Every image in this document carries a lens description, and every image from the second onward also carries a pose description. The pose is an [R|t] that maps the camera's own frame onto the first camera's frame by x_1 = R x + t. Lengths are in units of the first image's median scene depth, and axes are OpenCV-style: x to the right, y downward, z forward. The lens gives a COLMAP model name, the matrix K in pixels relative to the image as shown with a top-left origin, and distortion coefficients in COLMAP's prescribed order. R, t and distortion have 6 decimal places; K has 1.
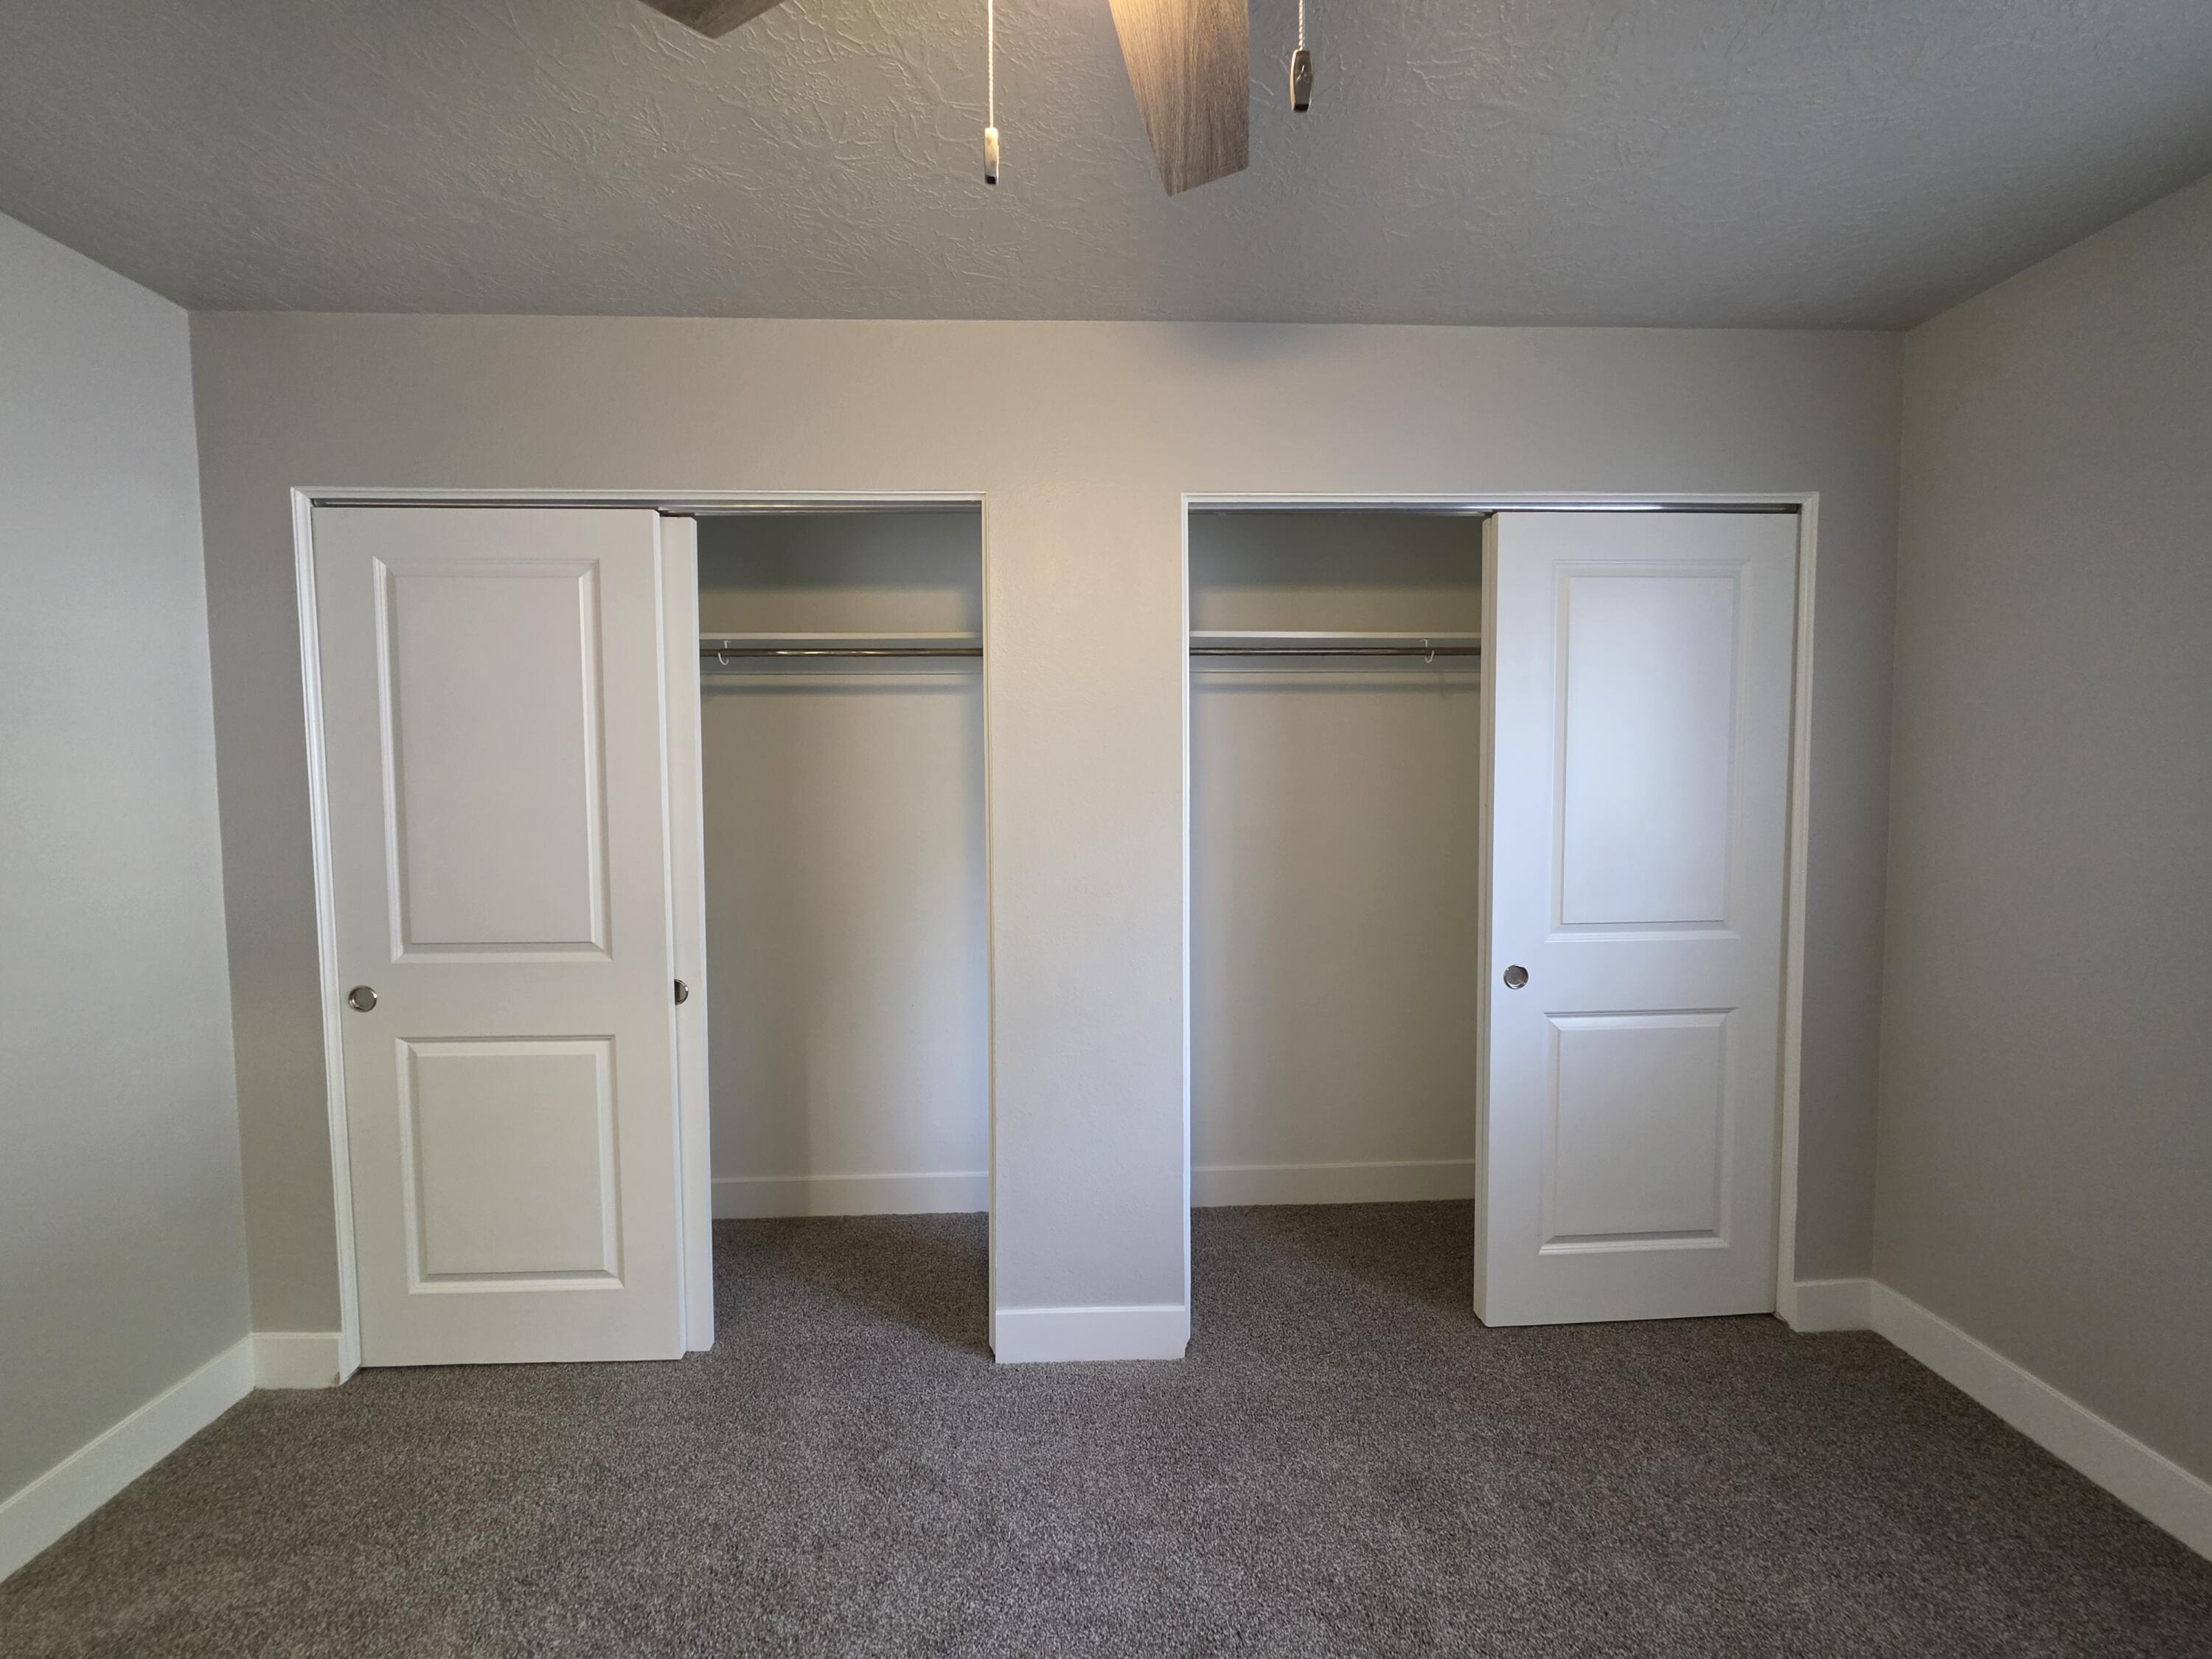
lens RADIAL K [[890.3, 0, 1100.2], [0, 890.3, 820.4], [0, 0, 1]] dist [-0.008208, 0.001107]
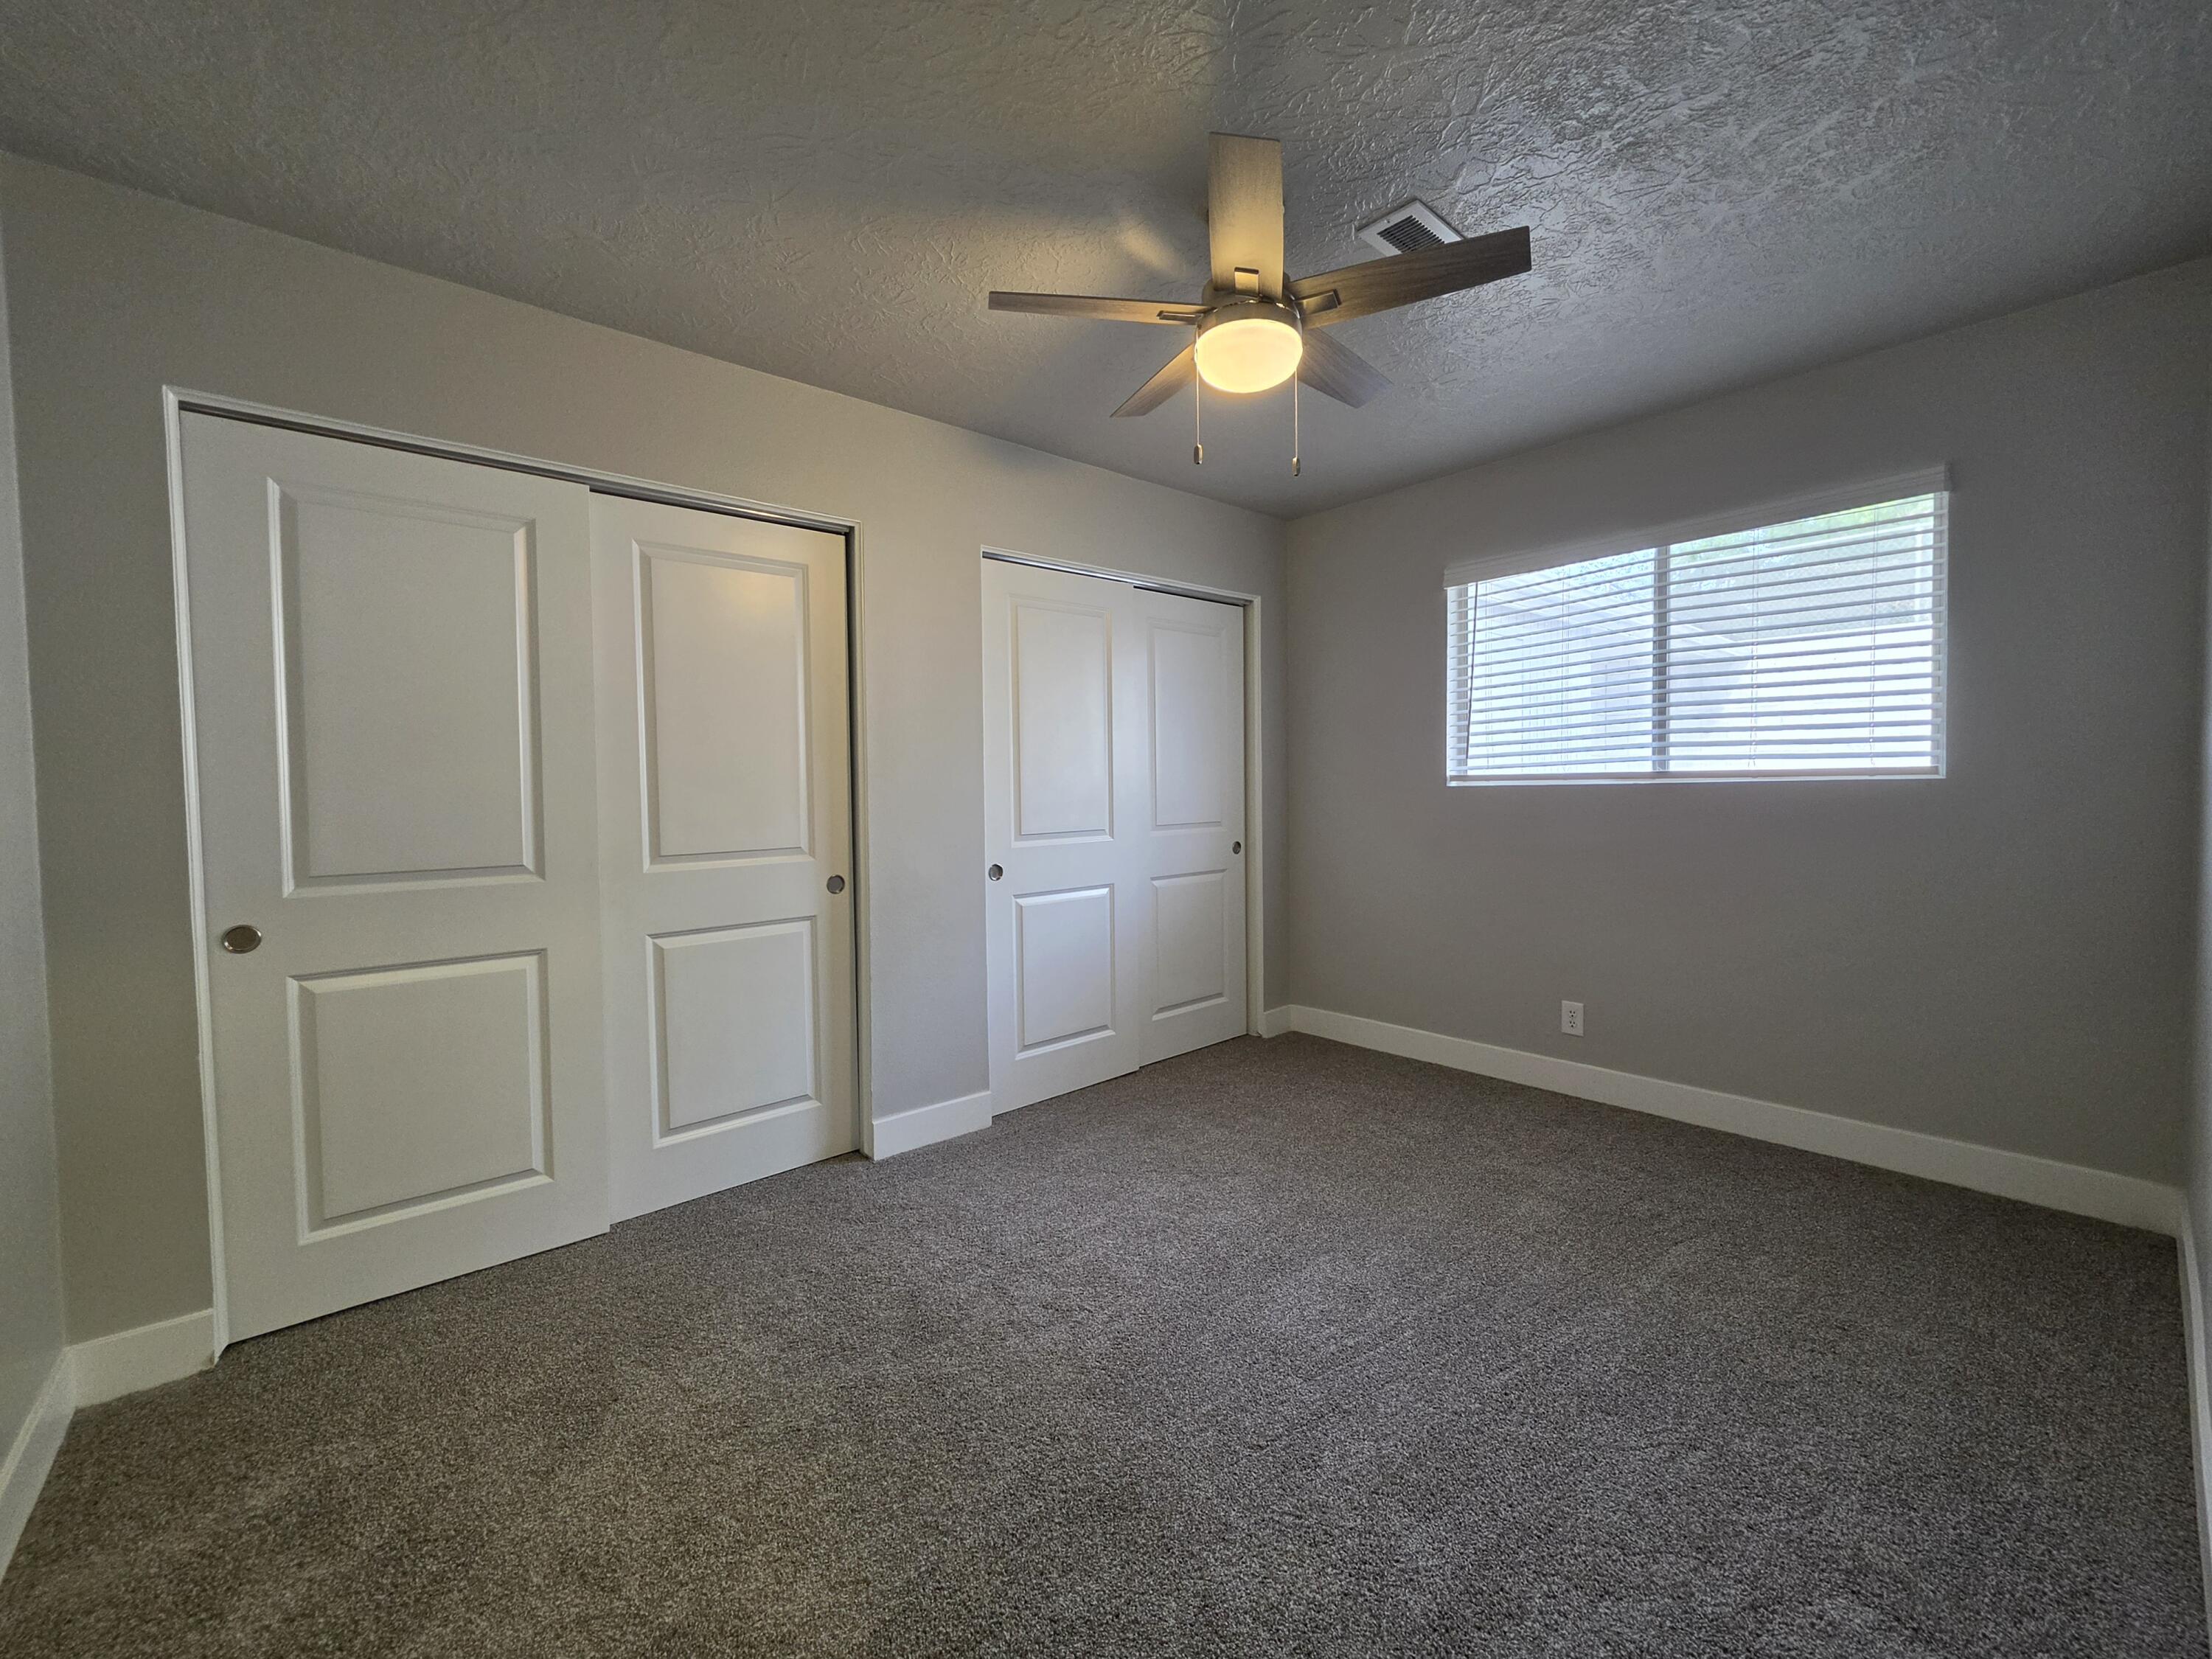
lens RADIAL K [[890.3, 0, 1114.3], [0, 890.3, 823.5], [0, 0, 1]] dist [-0.008208, 0.001107]
pose [[0.780353, -0.031612, 0.624540, -0.686686], [0.040364, 0.999185, 0.000140, 0.115306], [-0.624035, 0.025099, 0.780993, -0.313746]]
